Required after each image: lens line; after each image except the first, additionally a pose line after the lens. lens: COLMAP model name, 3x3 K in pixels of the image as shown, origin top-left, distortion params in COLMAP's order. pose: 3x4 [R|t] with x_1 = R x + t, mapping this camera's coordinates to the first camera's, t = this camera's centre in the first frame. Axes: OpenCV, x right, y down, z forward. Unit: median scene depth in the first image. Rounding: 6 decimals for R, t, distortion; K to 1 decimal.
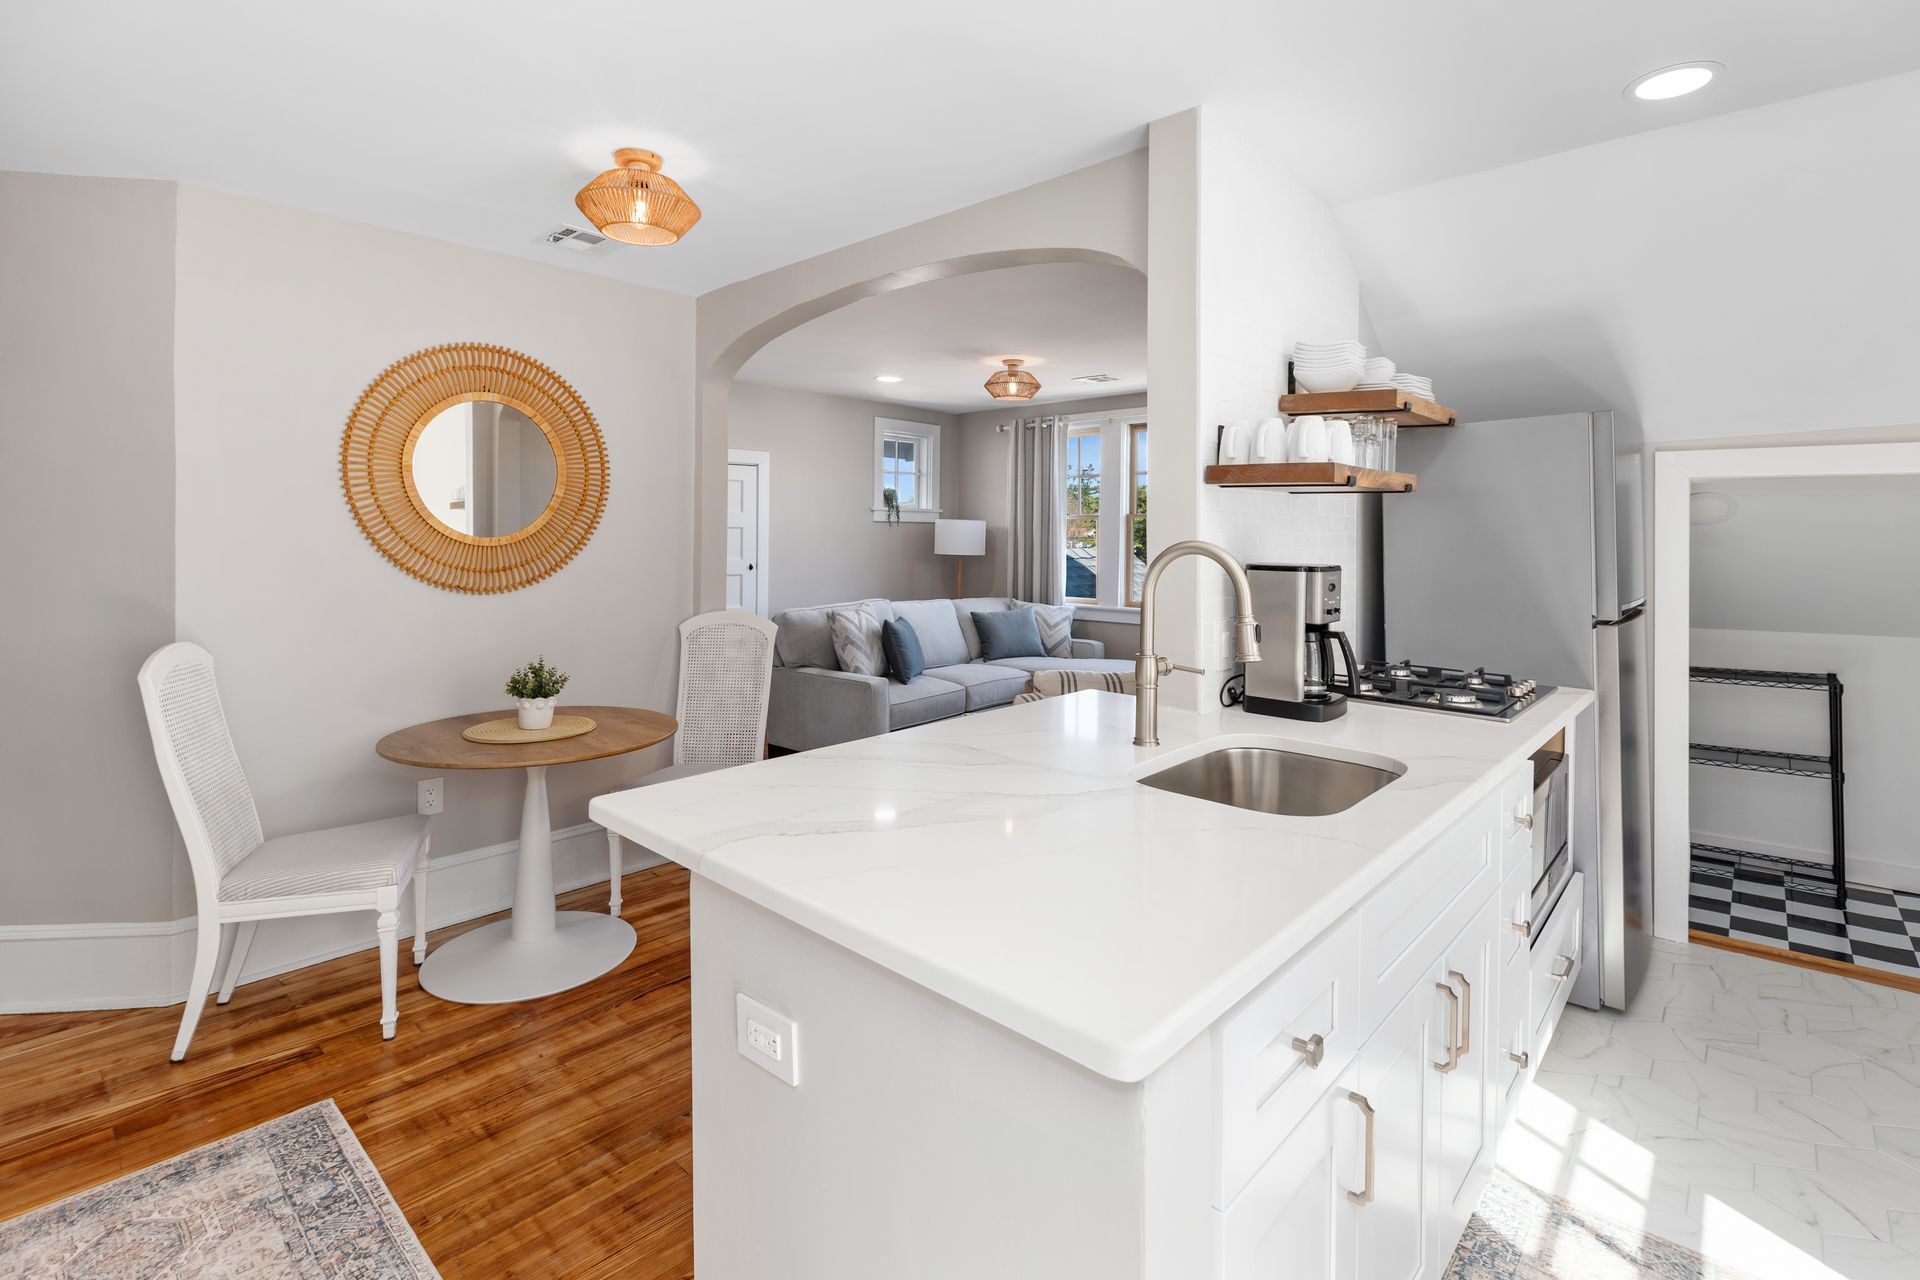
lens RADIAL K [[884.4, 0, 954.8], [0, 884.4, 536.9], [0, 0, 1]] dist [-0.007382, -0.000428]
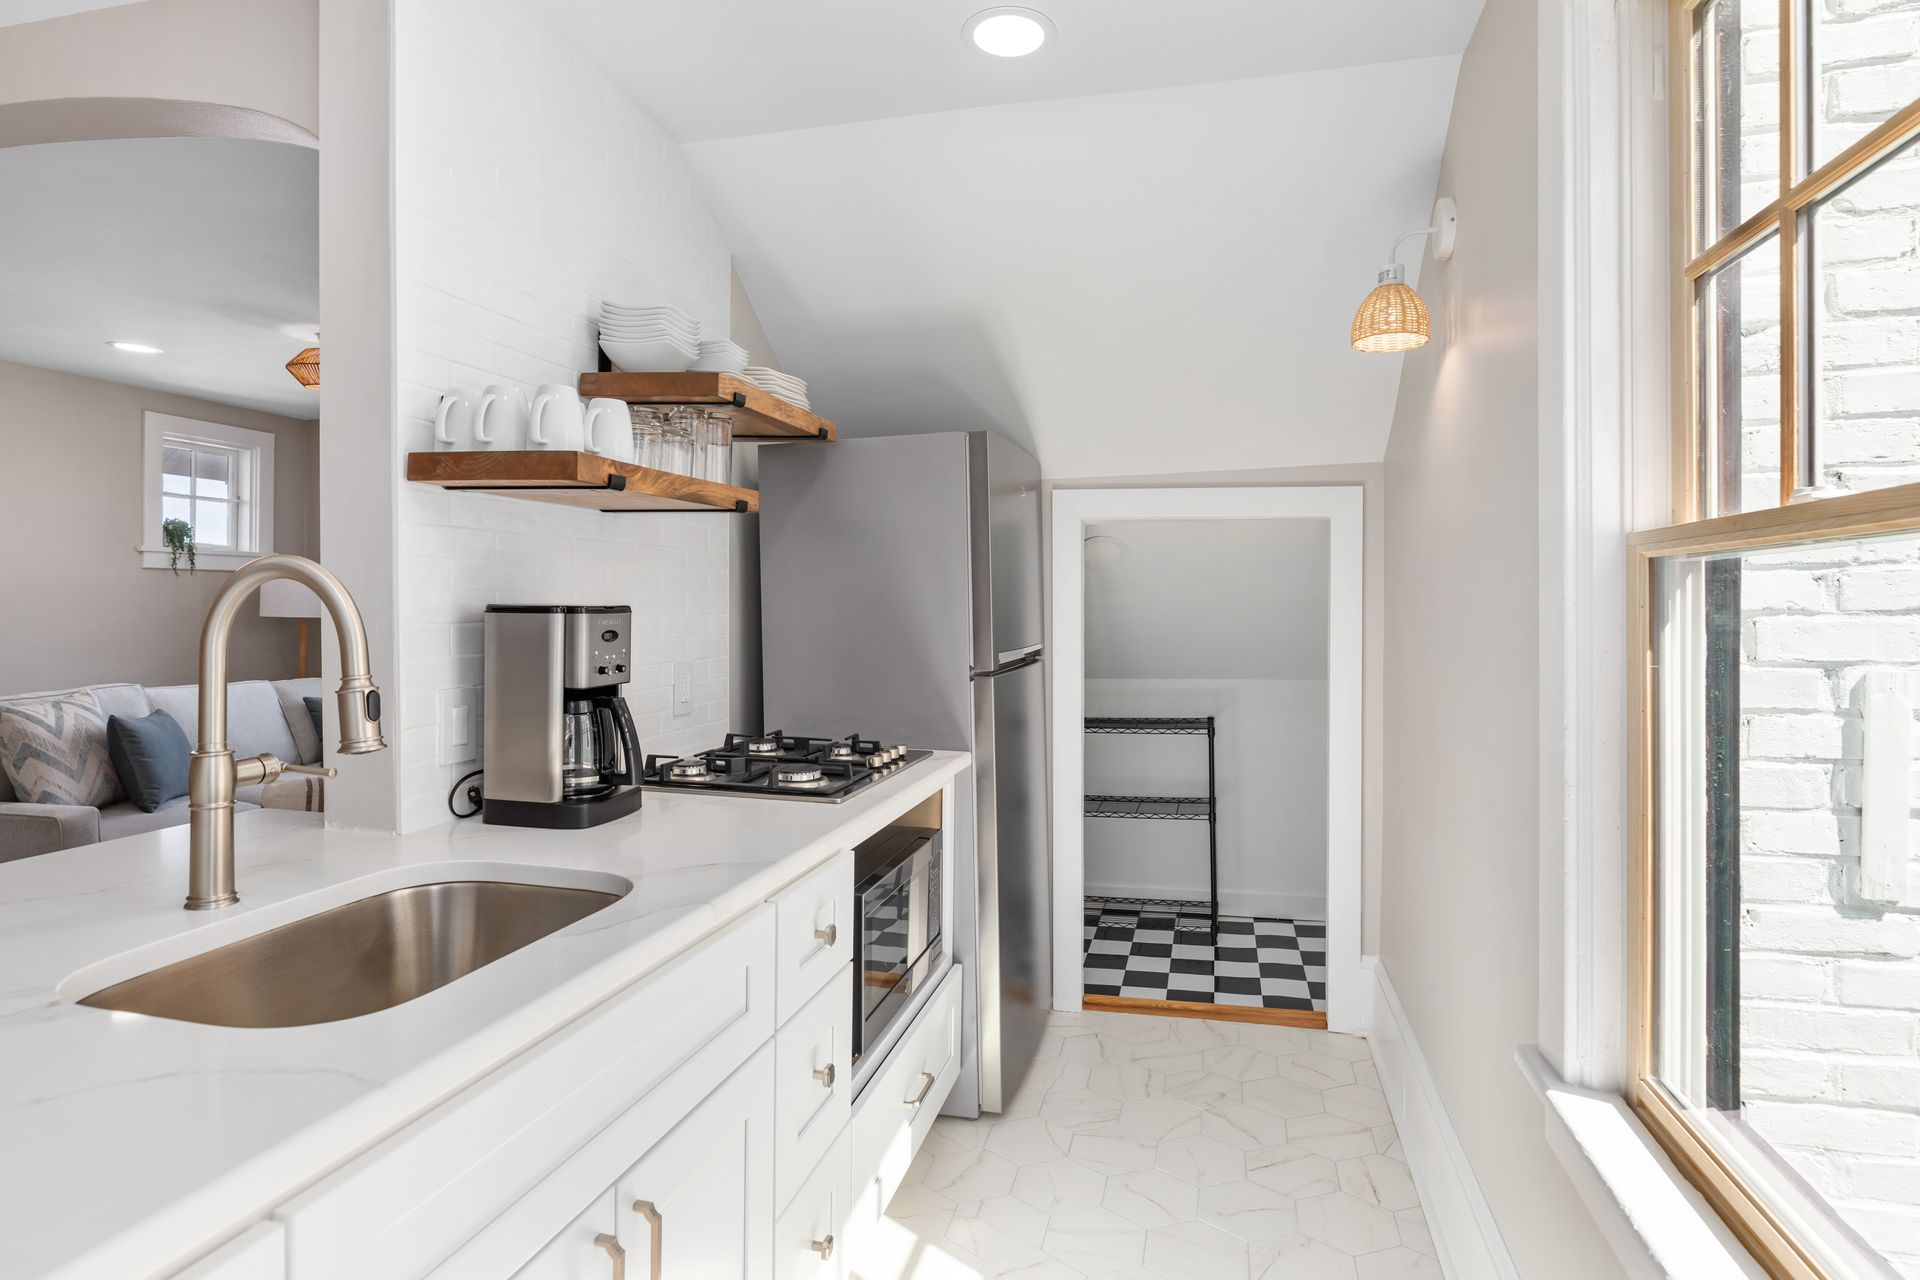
lens RADIAL K [[1002.0, 0, 963.6], [0, 1002.0, 607.1], [0, 0, 1]] dist [-0.002564, -0.000930]
pose [[0.879406, -0.004073, 0.476055, 0.202234], [0.002176, 0.999987, 0.004536, 0.021317], [-0.476067, -0.002953, 0.879404, 0.107677]]
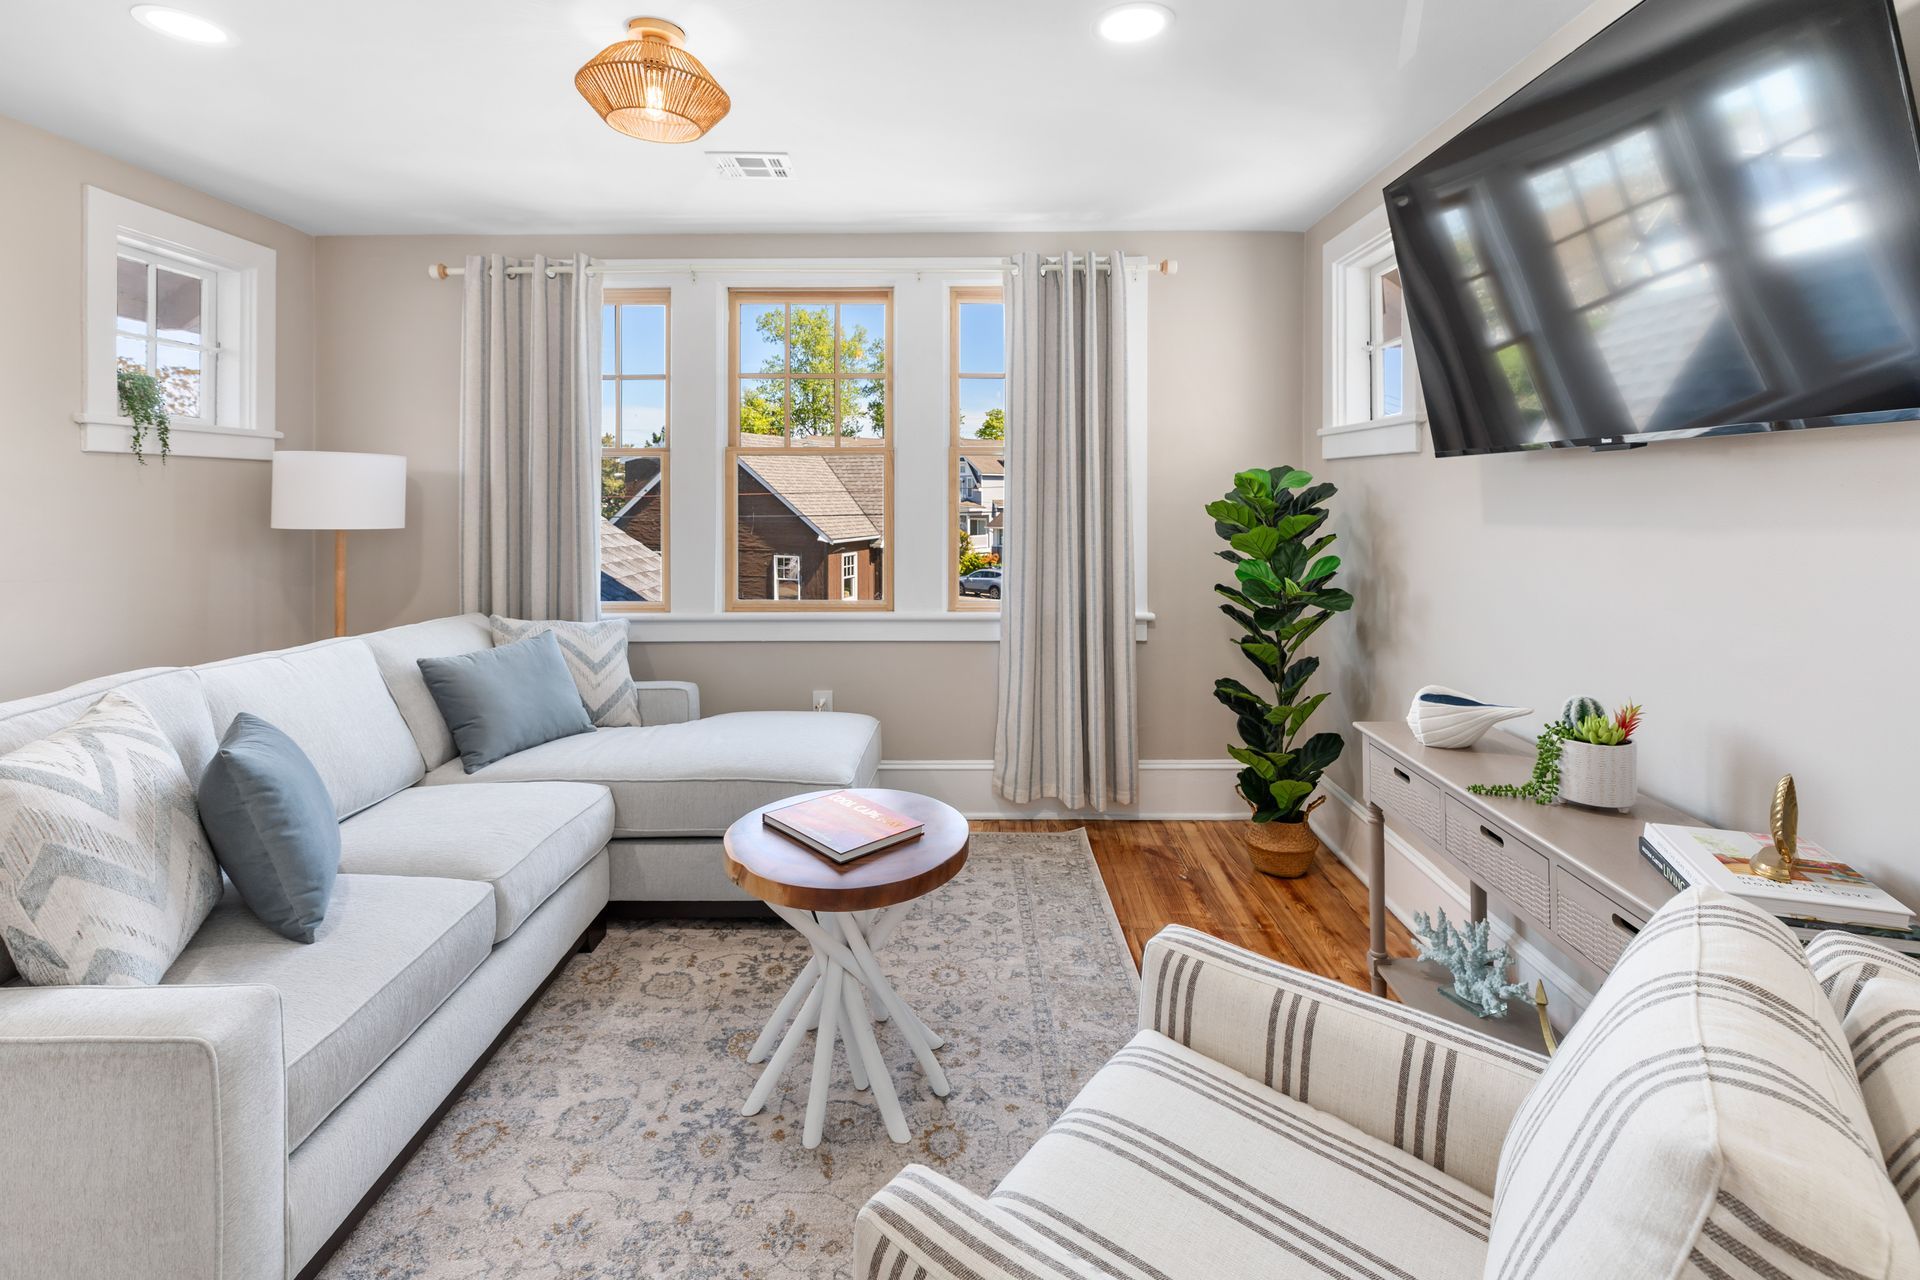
lens RADIAL K [[884.4, 0, 965.4], [0, 884.4, 489.5], [0, 0, 1]] dist [-0.007382, -0.000428]
pose [[0.728402, -0.004389, 0.685136, -0.164351], [0.010188, 0.999938, -0.004426, 0.011036], [-0.685075, 0.010205, 0.728401, 0.997817]]
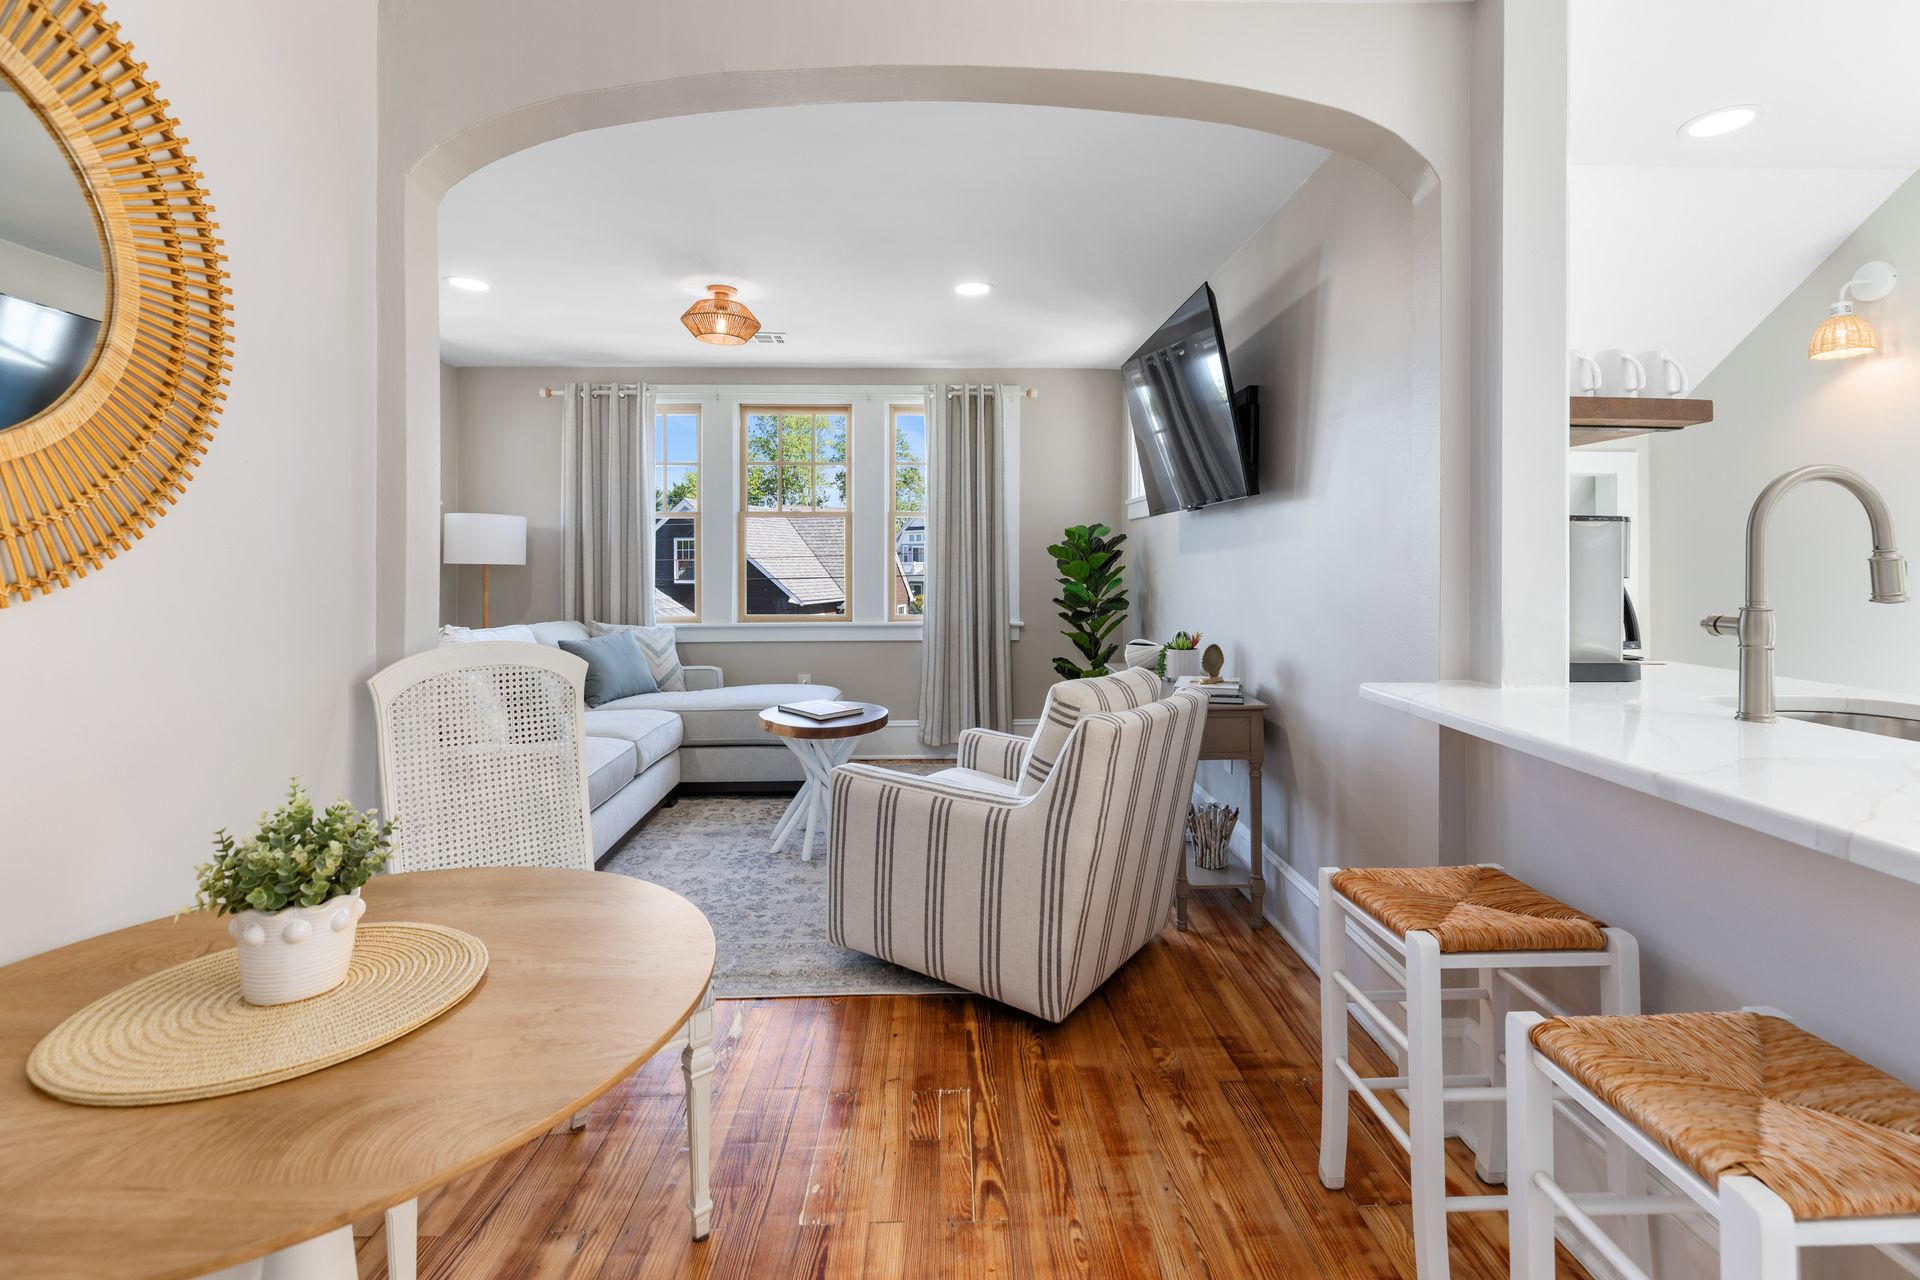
lens RADIAL K [[884.4, 0, 936.6], [0, 884.4, 576.1], [0, 0, 1]] dist [-0.007382, -0.000428]
pose [[0.725343, -0.016489, 0.688190, -0.500696], [0.008856, 0.999854, 0.014622, 0.050286], [-0.688331, -0.004511, 0.725383, 0.549424]]
